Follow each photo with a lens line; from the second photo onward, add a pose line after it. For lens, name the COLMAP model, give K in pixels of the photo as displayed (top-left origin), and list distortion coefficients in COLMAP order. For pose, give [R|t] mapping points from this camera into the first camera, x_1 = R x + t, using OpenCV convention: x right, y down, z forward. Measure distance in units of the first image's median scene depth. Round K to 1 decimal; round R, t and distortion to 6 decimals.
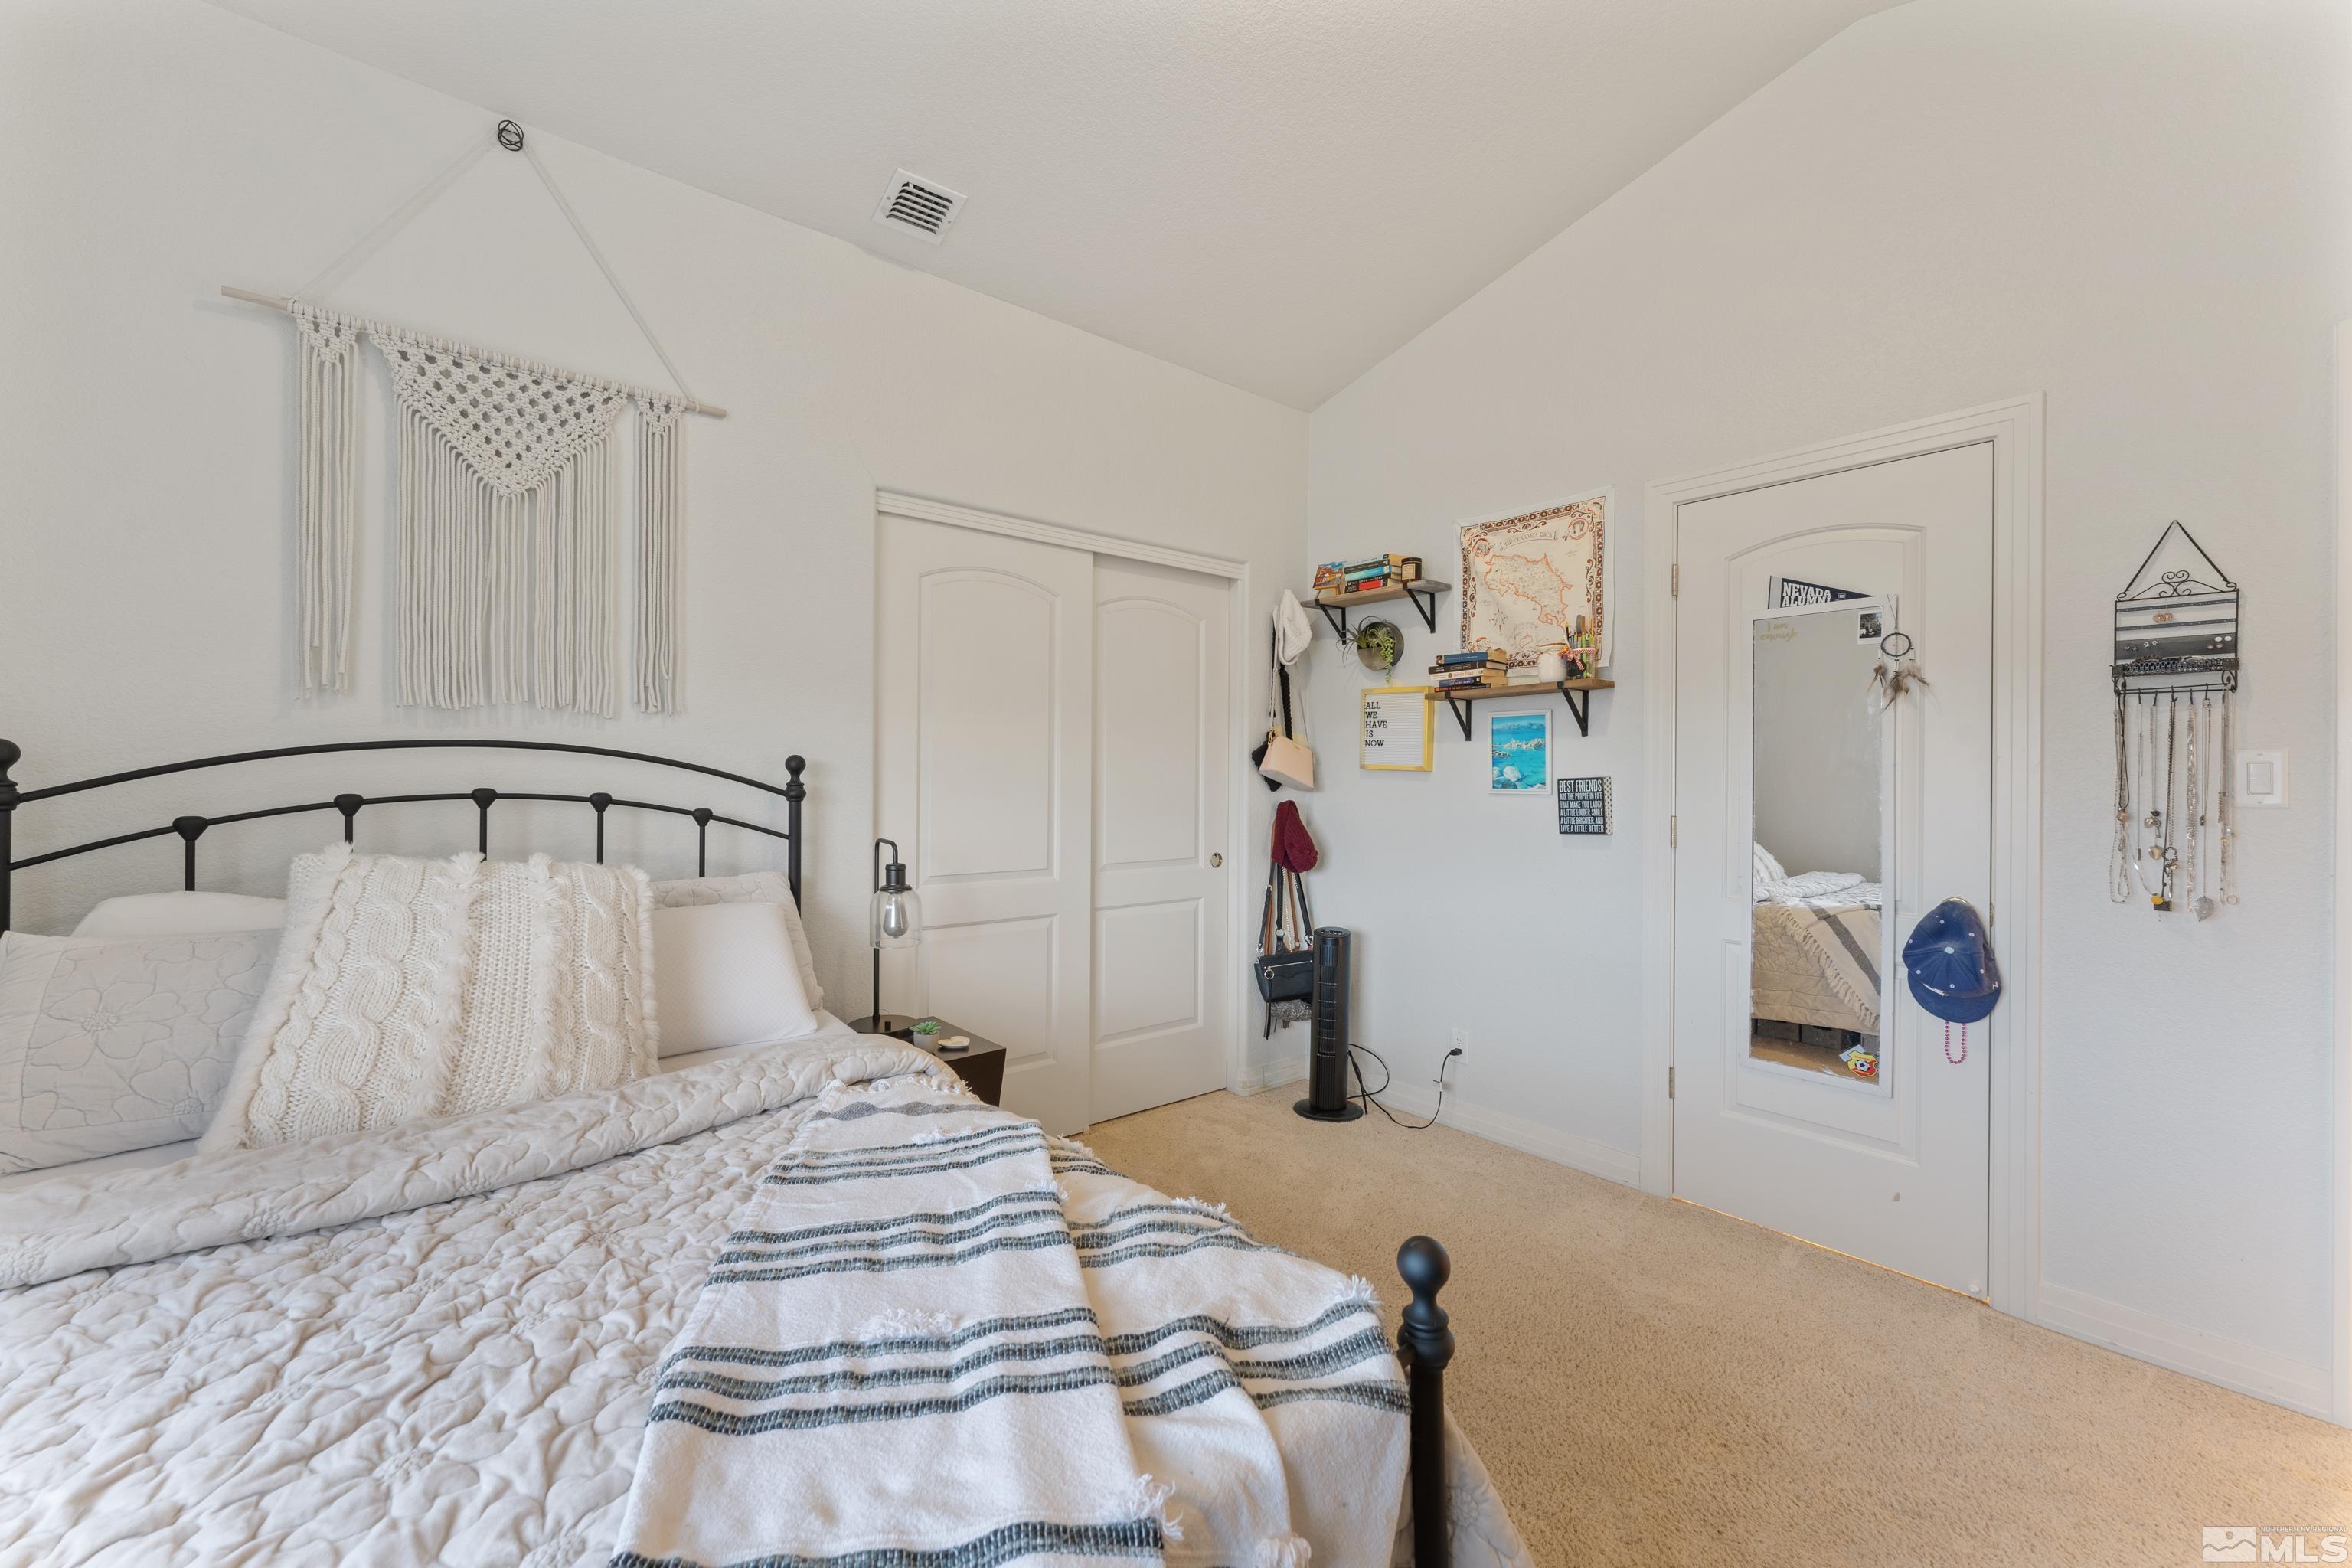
lens RADIAL K [[938.4, 0, 1175.5], [0, 938.4, 779.5], [0, 0, 1]] dist [0.002268, 0.000193]
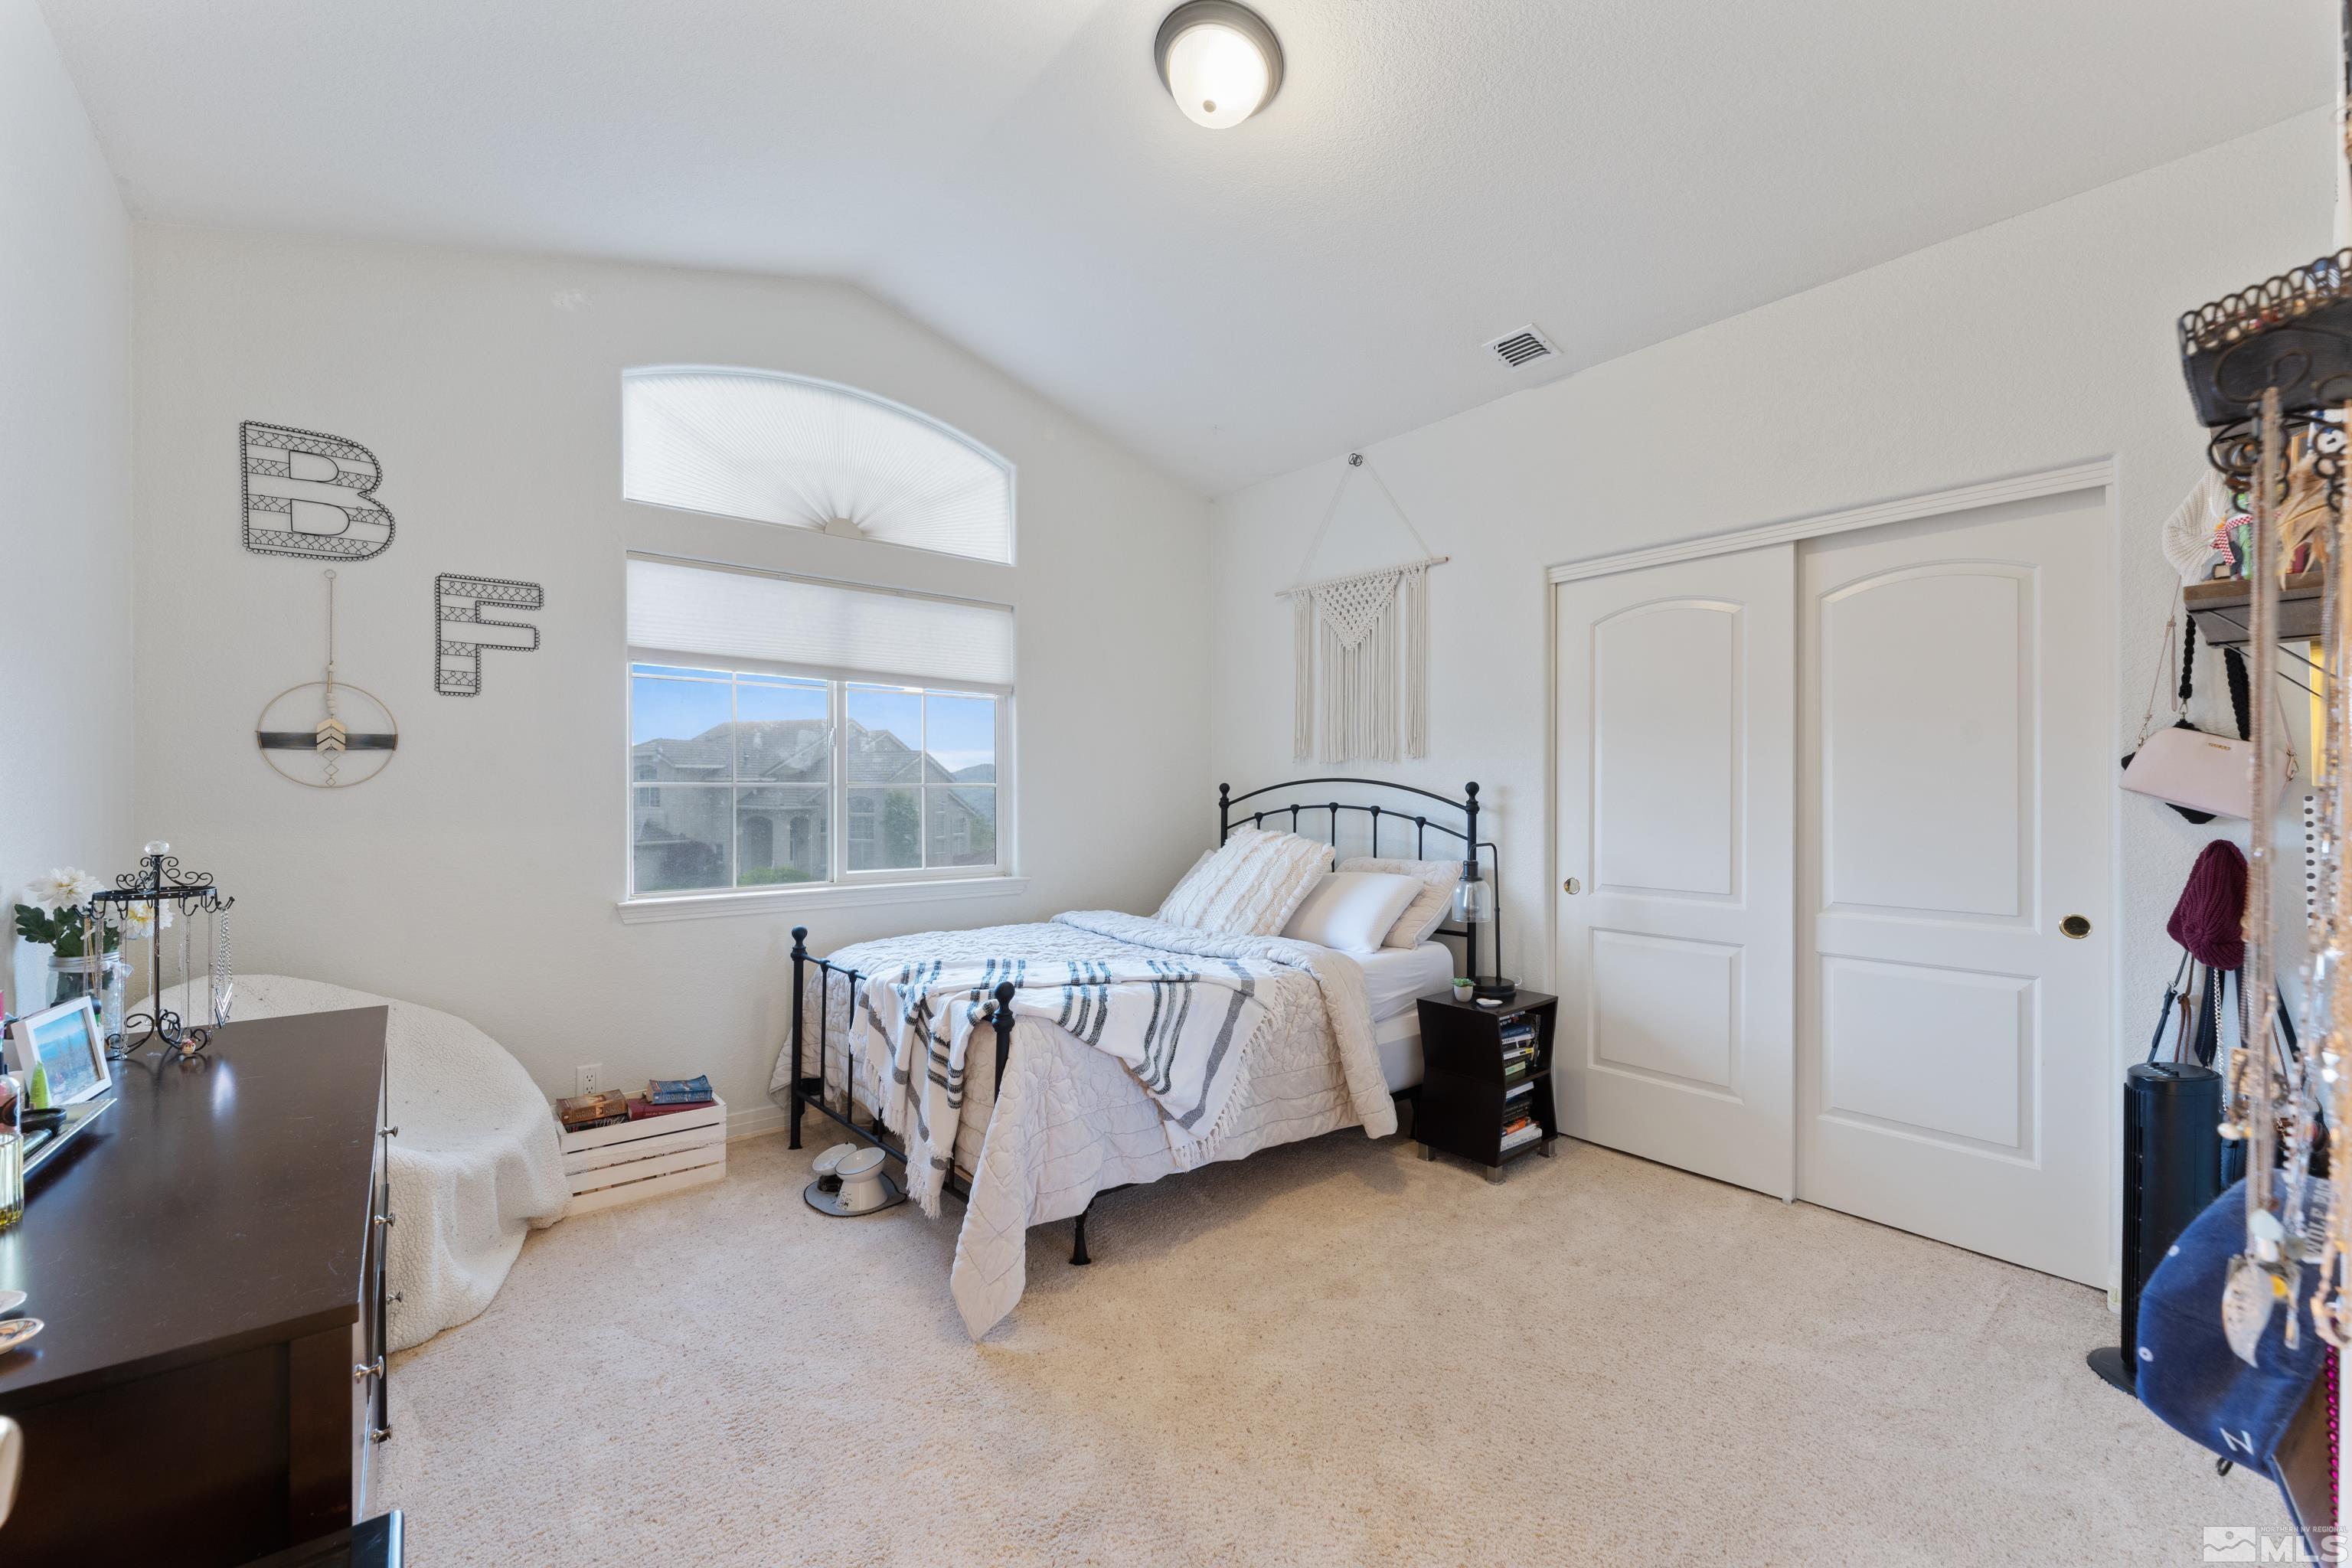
lens RADIAL K [[938.4, 0, 1175.3], [0, 938.4, 790.7], [0, 0, 1]] dist [0.002268, 0.000193]
pose [[0.005559, -0.008702, -0.999947, 1.015839], [-0.009935, 0.999912, -0.008757, 0.004793], [0.999935, 0.009984, 0.005472, 0.541793]]
